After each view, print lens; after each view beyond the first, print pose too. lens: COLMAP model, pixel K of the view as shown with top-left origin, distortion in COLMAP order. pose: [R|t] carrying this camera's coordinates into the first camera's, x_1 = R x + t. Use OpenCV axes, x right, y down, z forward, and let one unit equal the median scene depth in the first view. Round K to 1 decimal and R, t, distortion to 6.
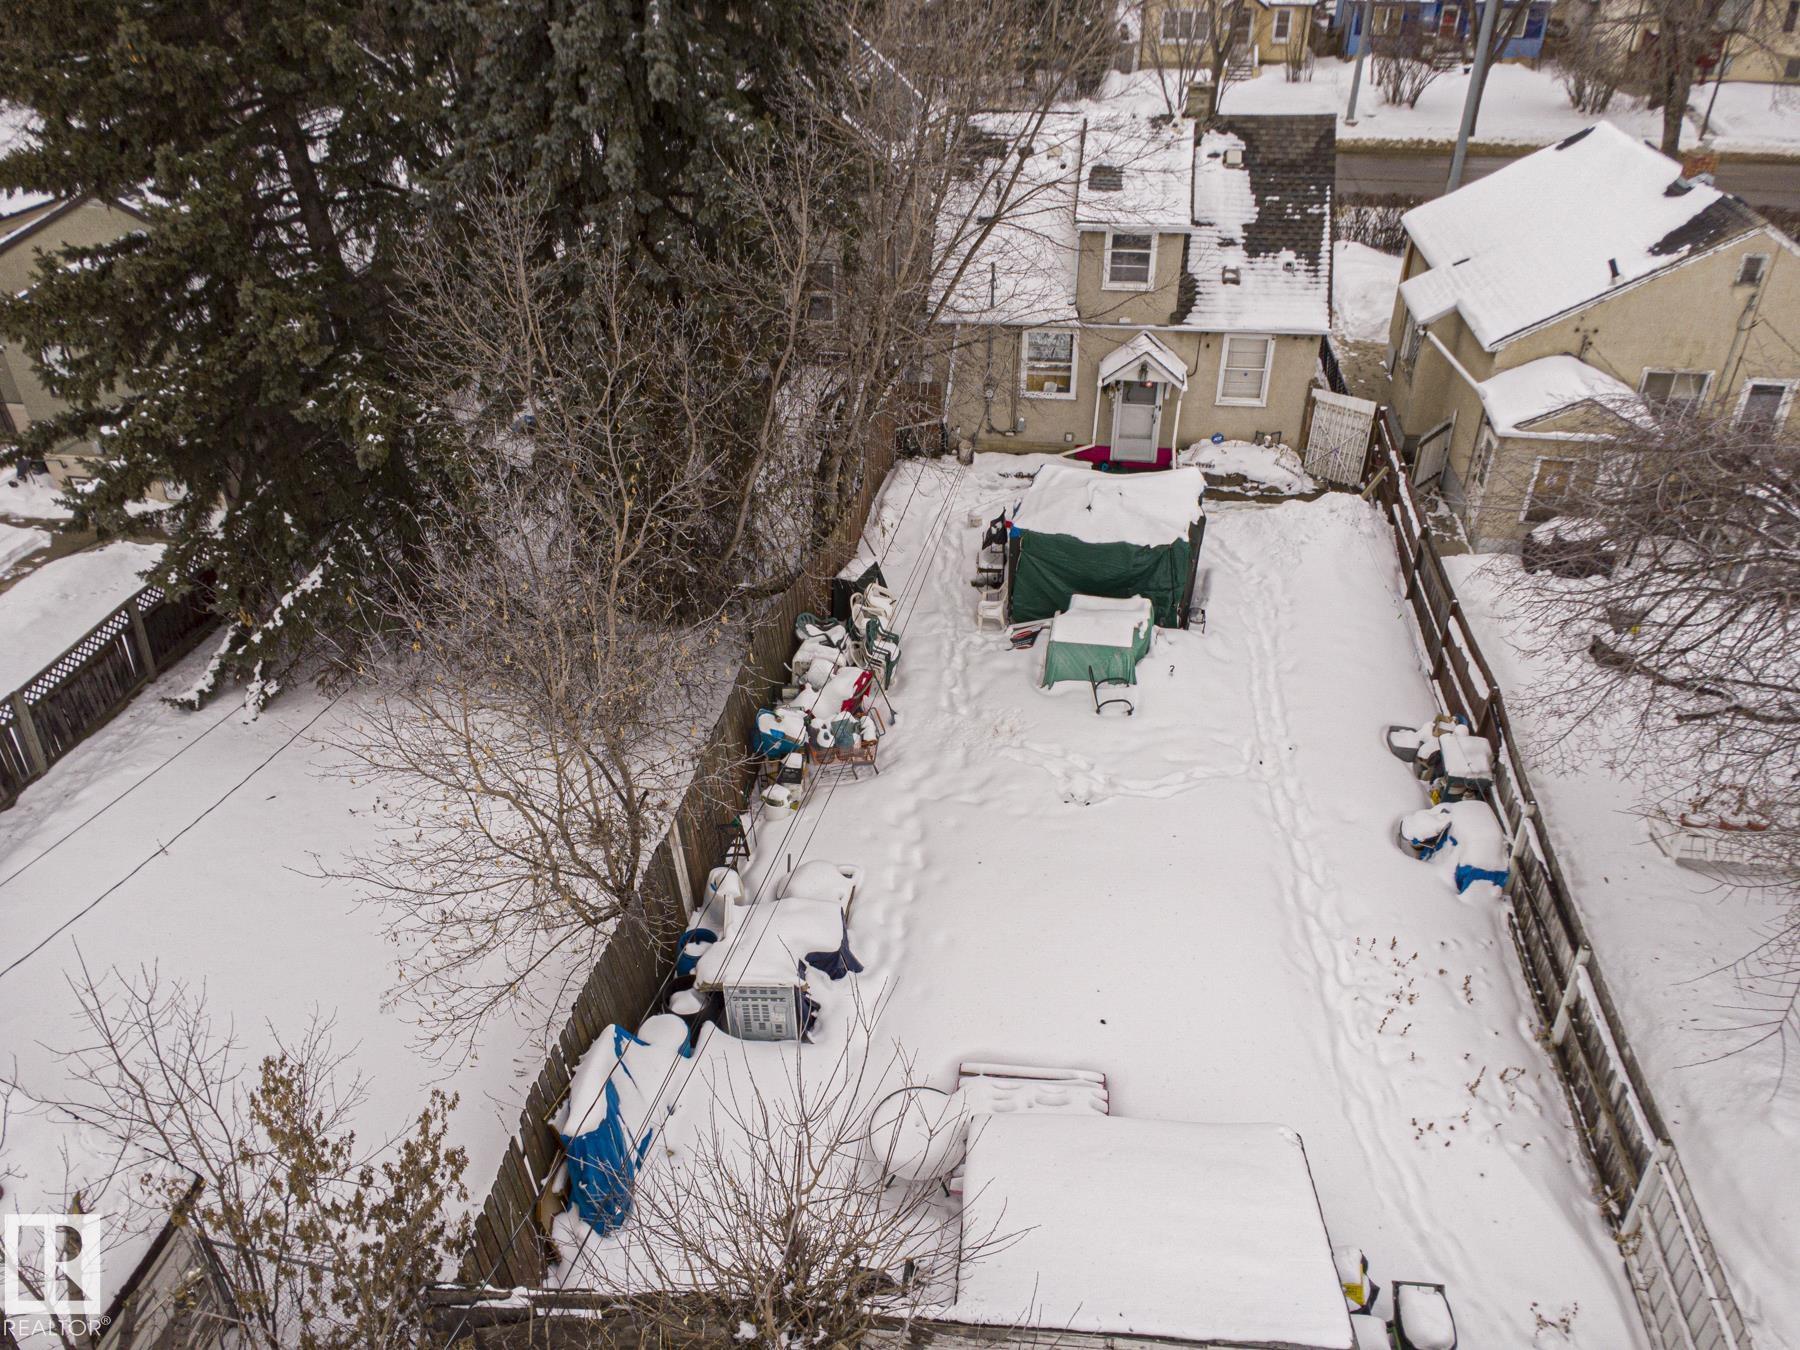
lens RADIAL K [[1305.2, 0, 902.0], [0, 1305.2, 671.2], [0, 0, 1]] dist [0.015352, -0.014997]
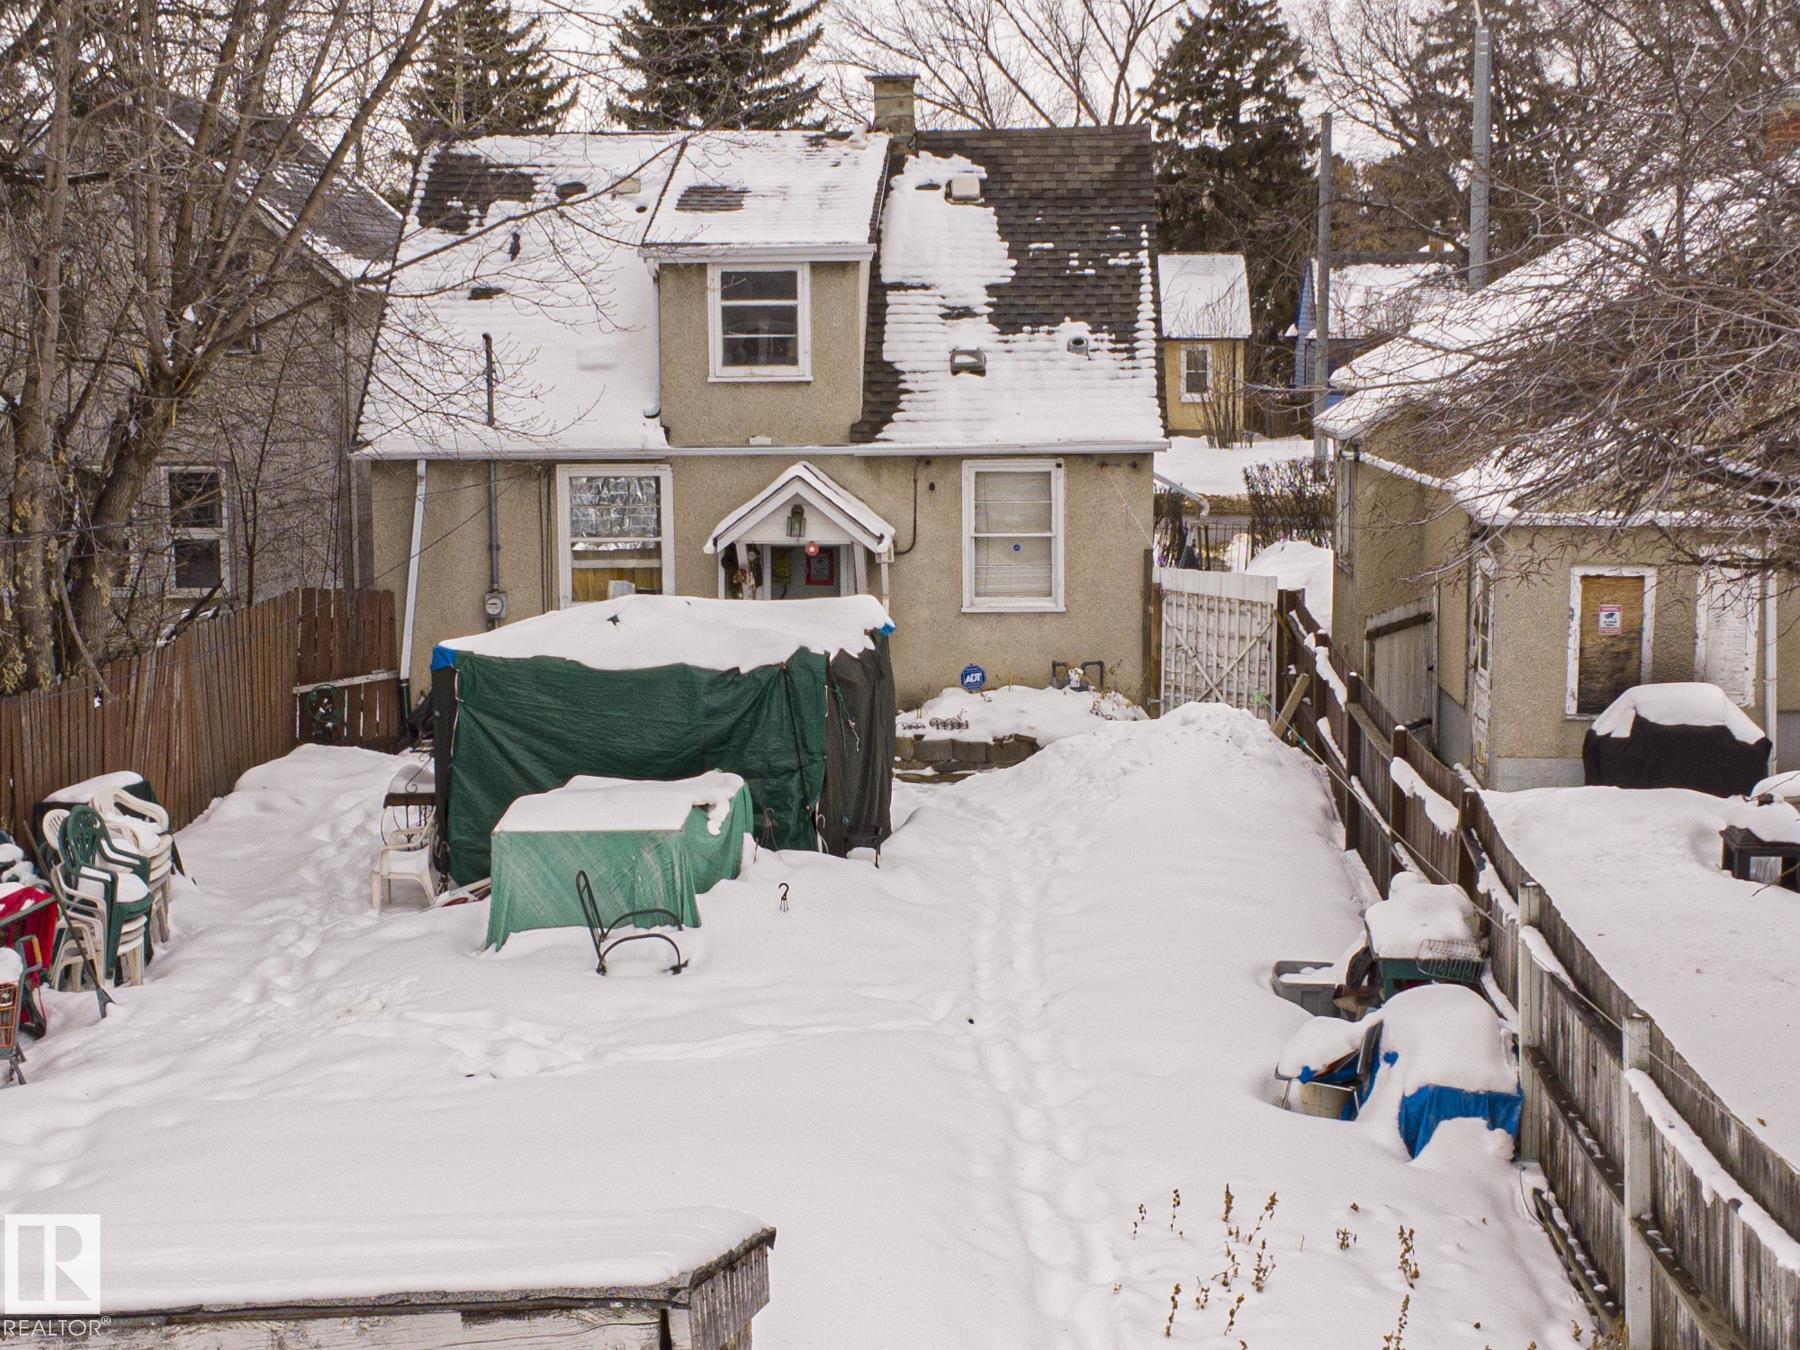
lens RADIAL K [[2615.4, 0, 903.3], [0, 2615.4, 665.3], [0, 0, 1]] dist [-0.052081, 0.318016]
pose [[0.994229, -0.013490, 0.106428, 0.145871], [0.057431, 0.904860, -0.421818, 0.277117], [-0.090612, 0.425496, 0.900413, 0.181234]]
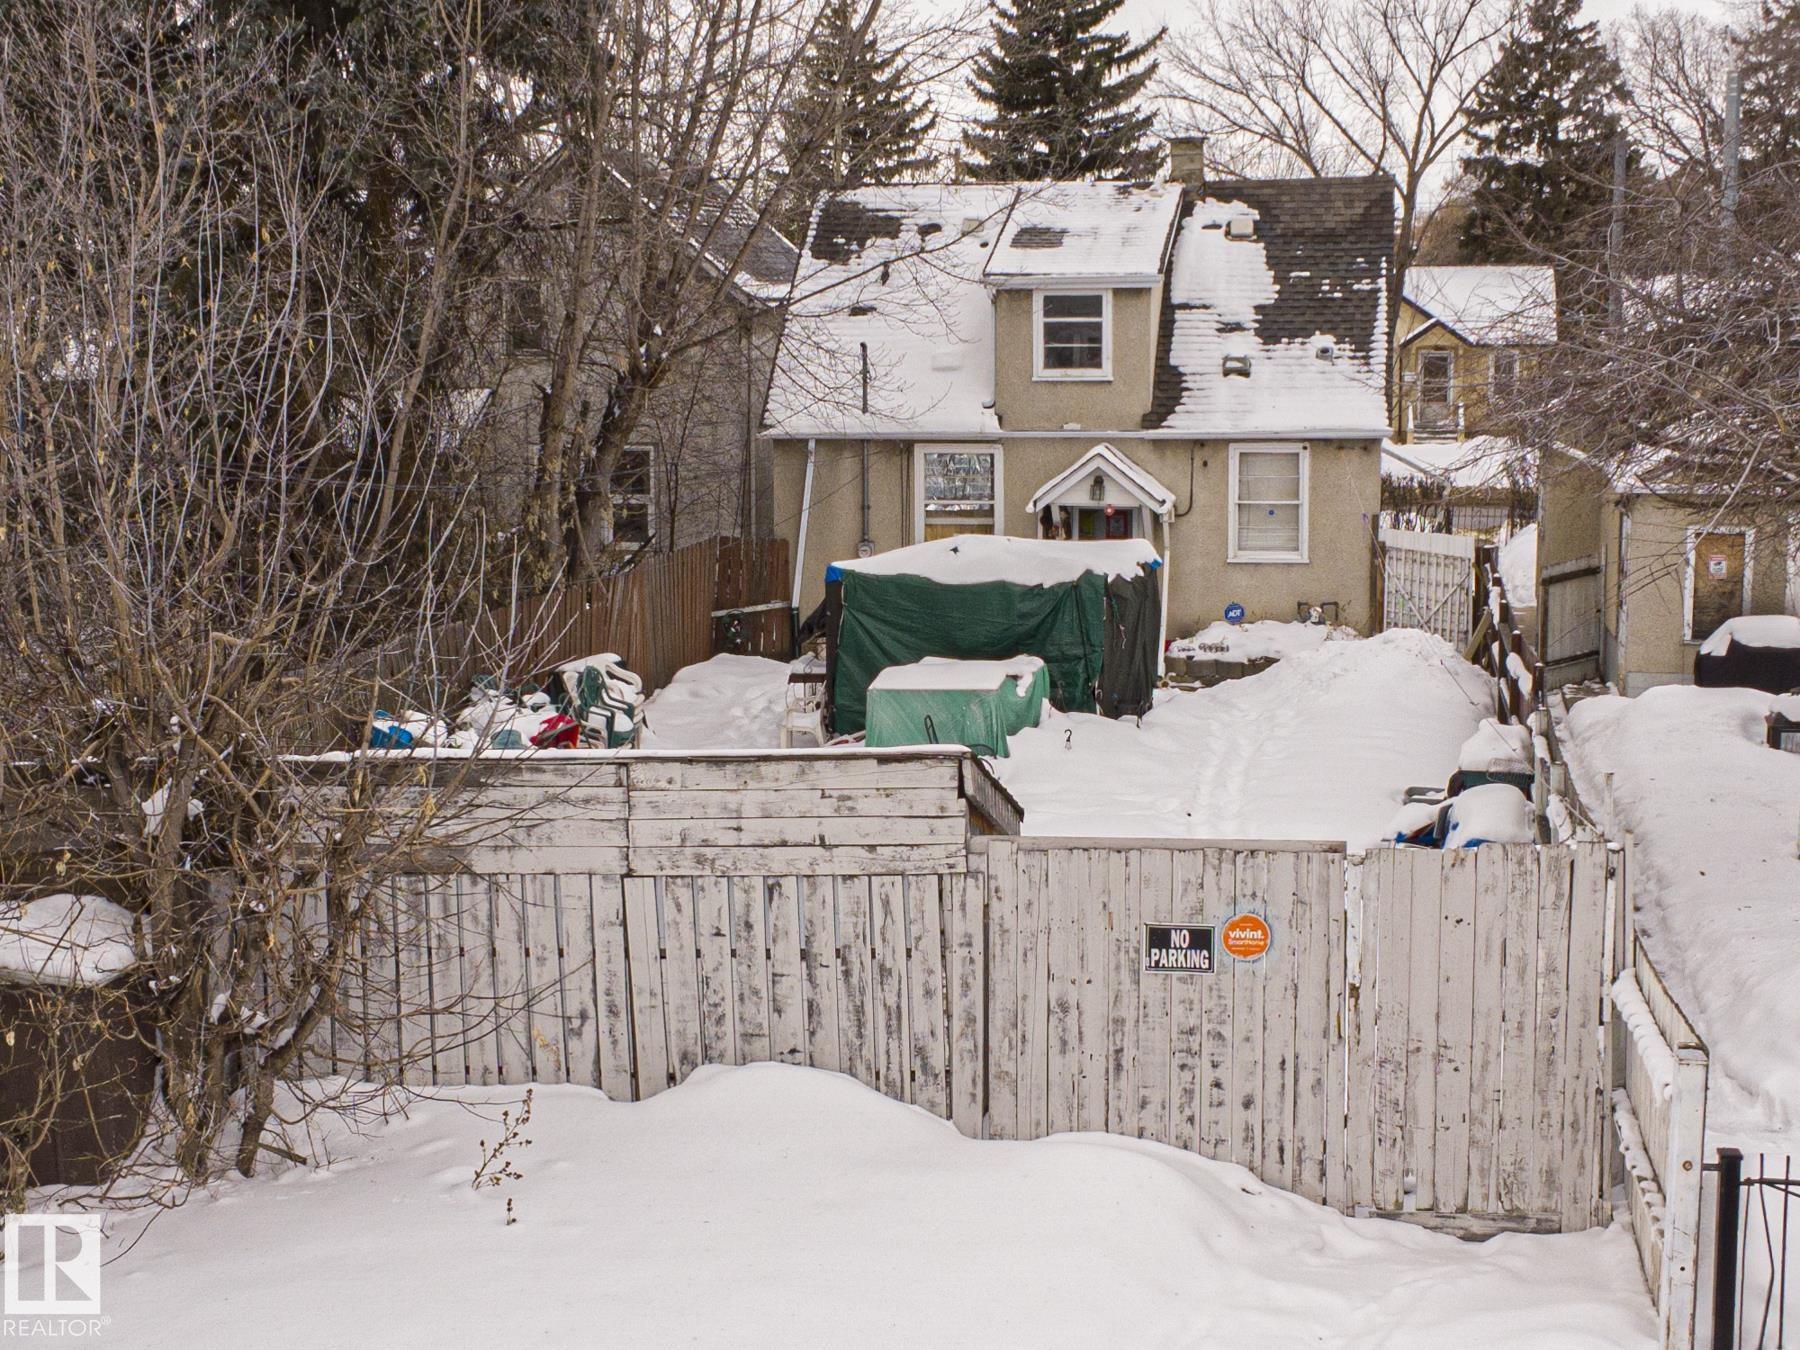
lens RADIAL K [[2615.4, 0, 903.3], [0, 2615.4, 665.3], [0, 0, 1]] dist [-0.052081, 0.318016]
pose [[0.999640, 0.006026, -0.026128, 0.151246], [-0.016568, 0.904952, -0.425190, 0.462724], [0.021083, 0.425470, 0.904727, -0.120333]]
